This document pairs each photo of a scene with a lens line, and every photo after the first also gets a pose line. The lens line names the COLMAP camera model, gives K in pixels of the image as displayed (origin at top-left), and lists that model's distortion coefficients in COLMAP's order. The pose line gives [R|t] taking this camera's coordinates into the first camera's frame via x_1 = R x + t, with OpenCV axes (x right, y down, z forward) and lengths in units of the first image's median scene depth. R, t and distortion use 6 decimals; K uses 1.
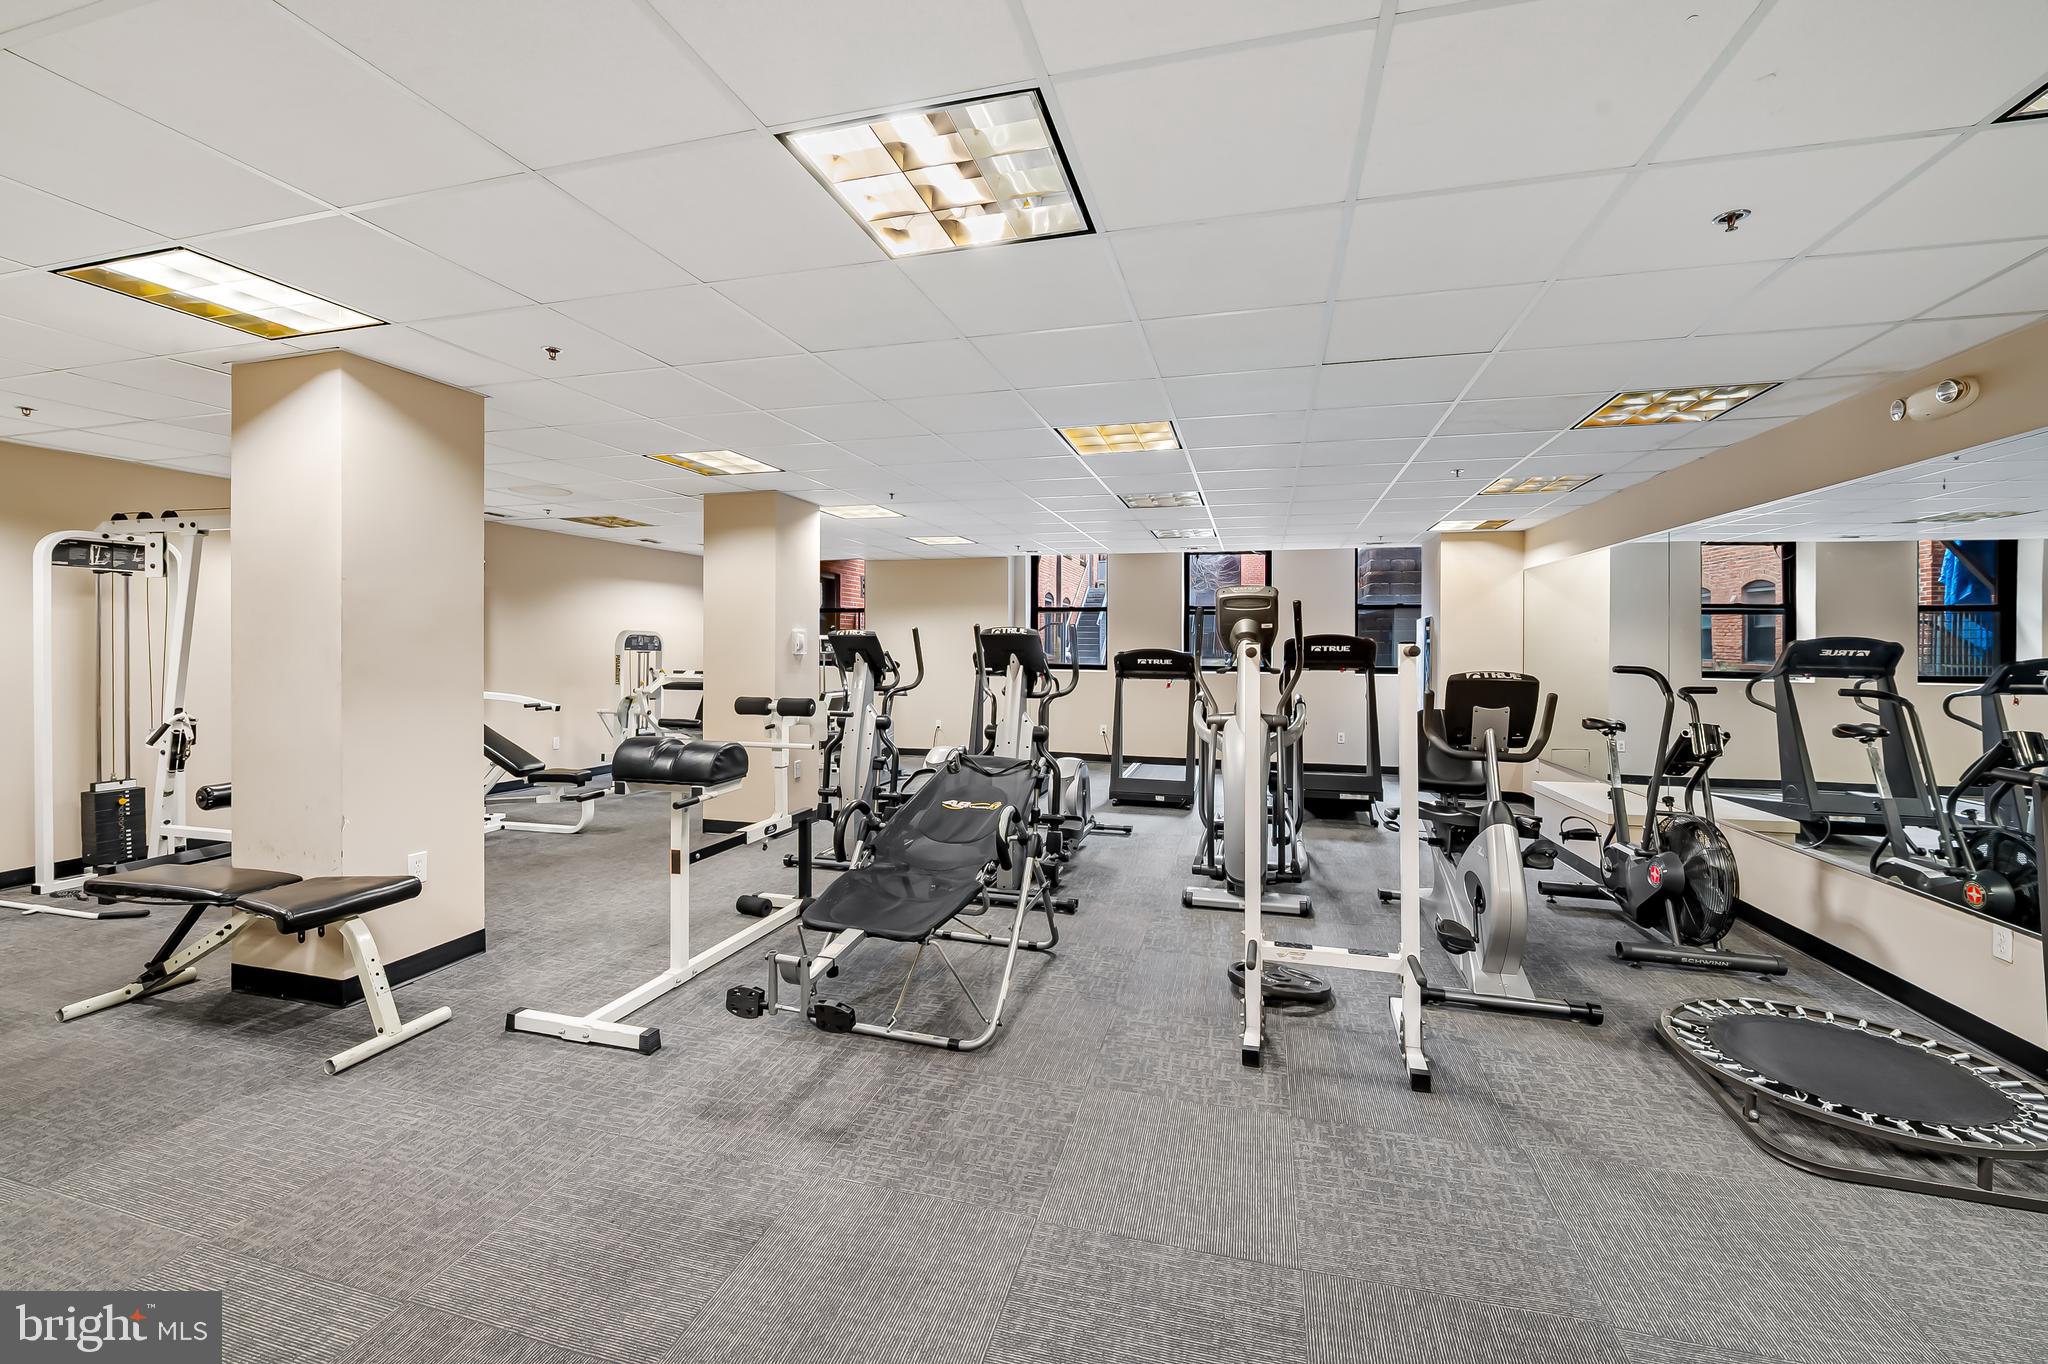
lens RADIAL K [[799.1, 0, 1034.3], [0, 799.1, 659.3], [0, 0, 1]] dist [-0.002901, -0.000302]
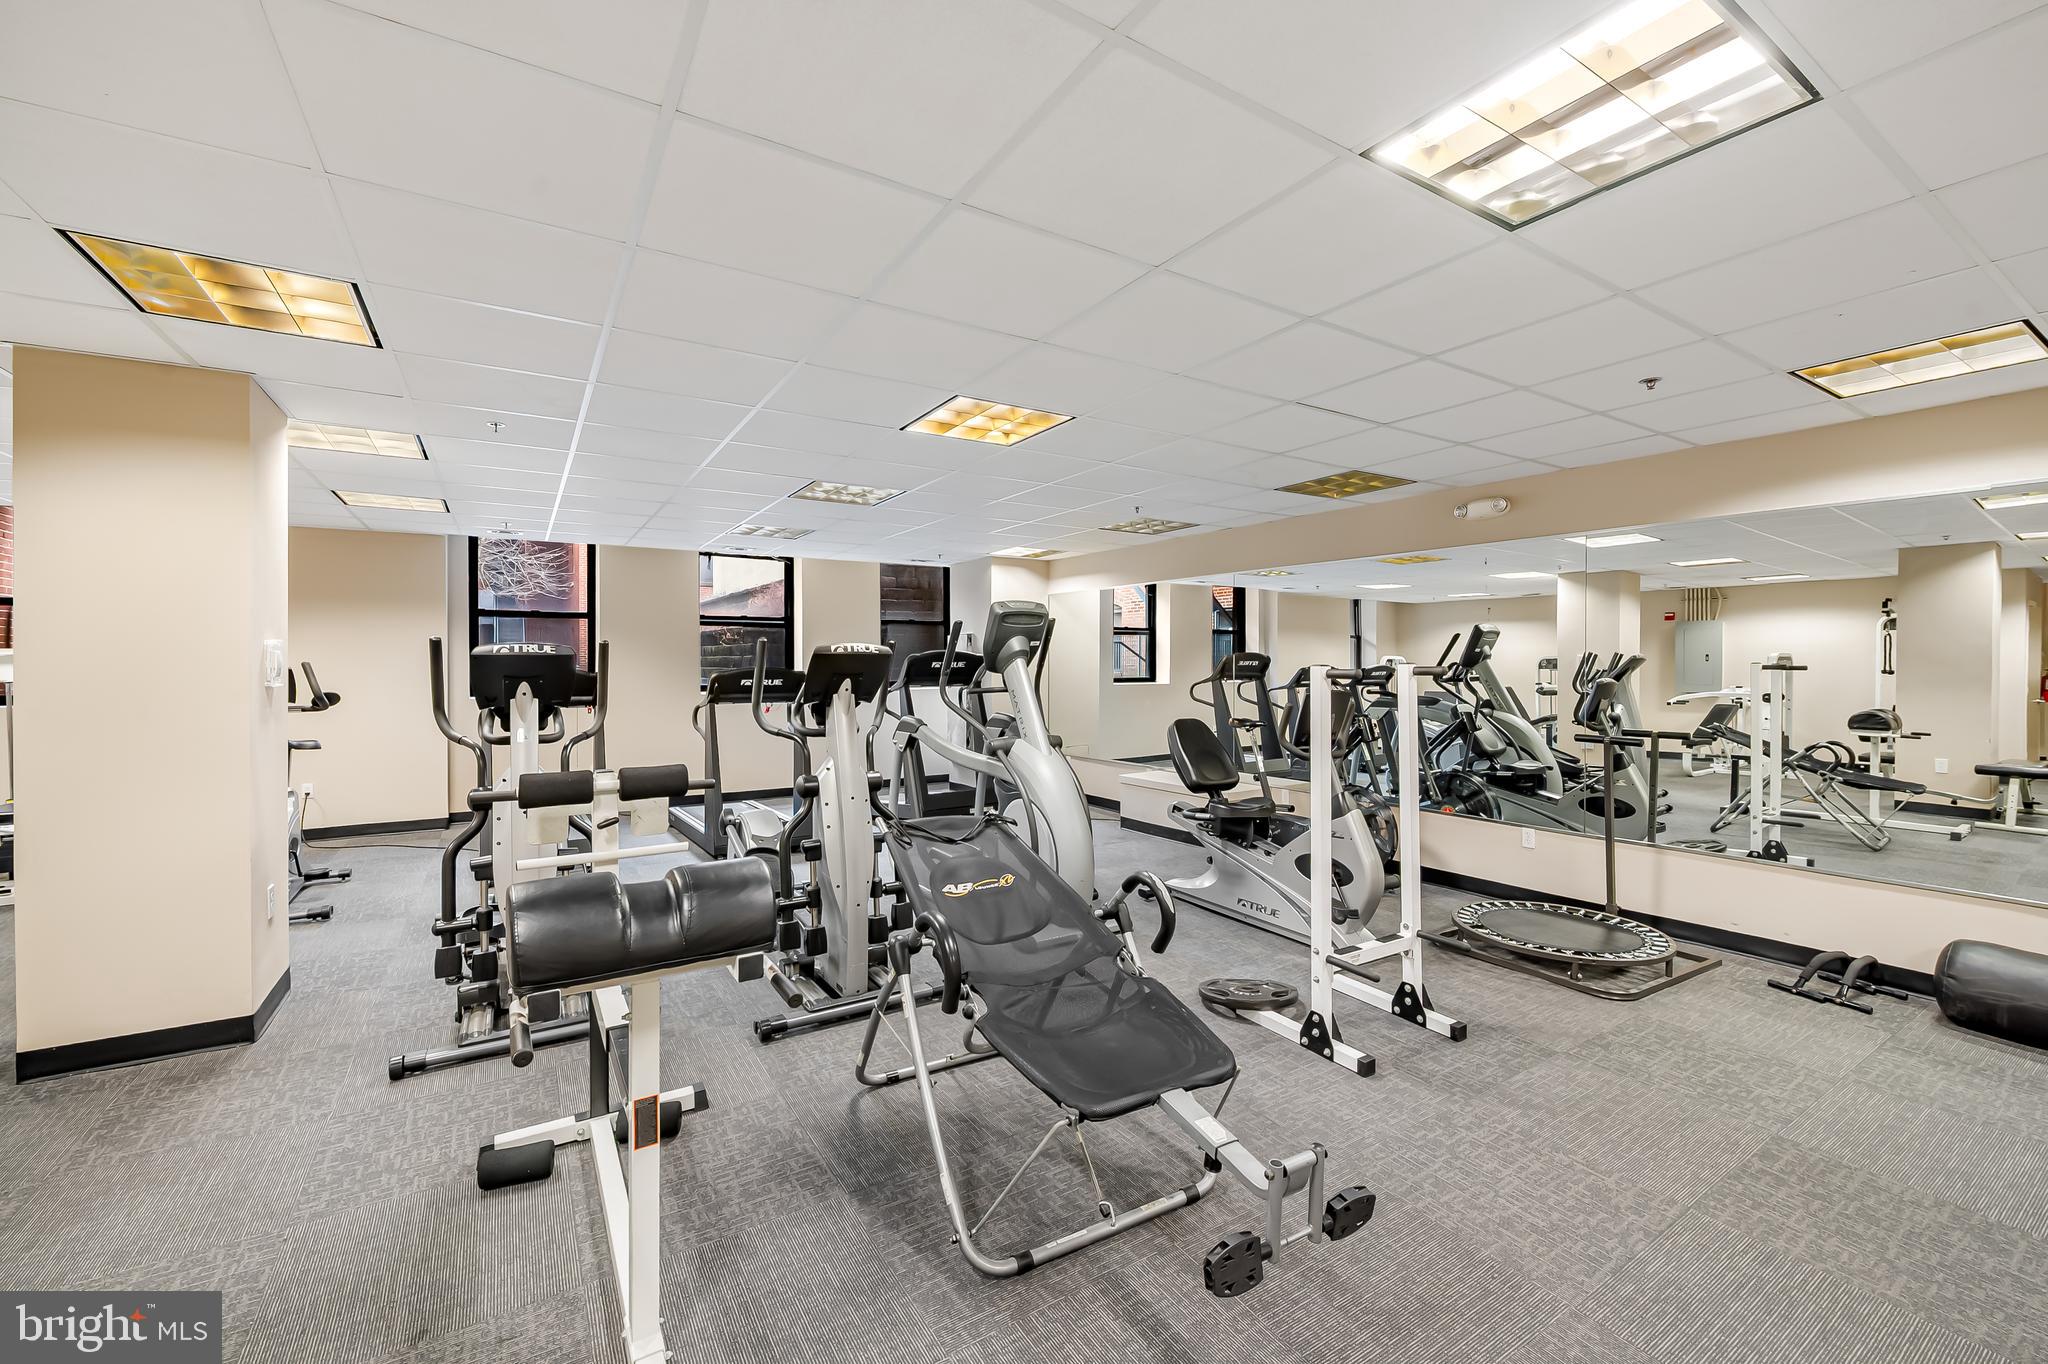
lens RADIAL K [[814.8, 0, 1024.4], [0, 814.8, 671.6], [0, 0, 1]] dist [-0.000279, -0.003335]
pose [[0.693175, -0.018628, 0.720528, -0.476476], [0.018197, 0.999800, 0.008343, -0.018292], [-0.720539, 0.007328, 0.693375, 0.354833]]
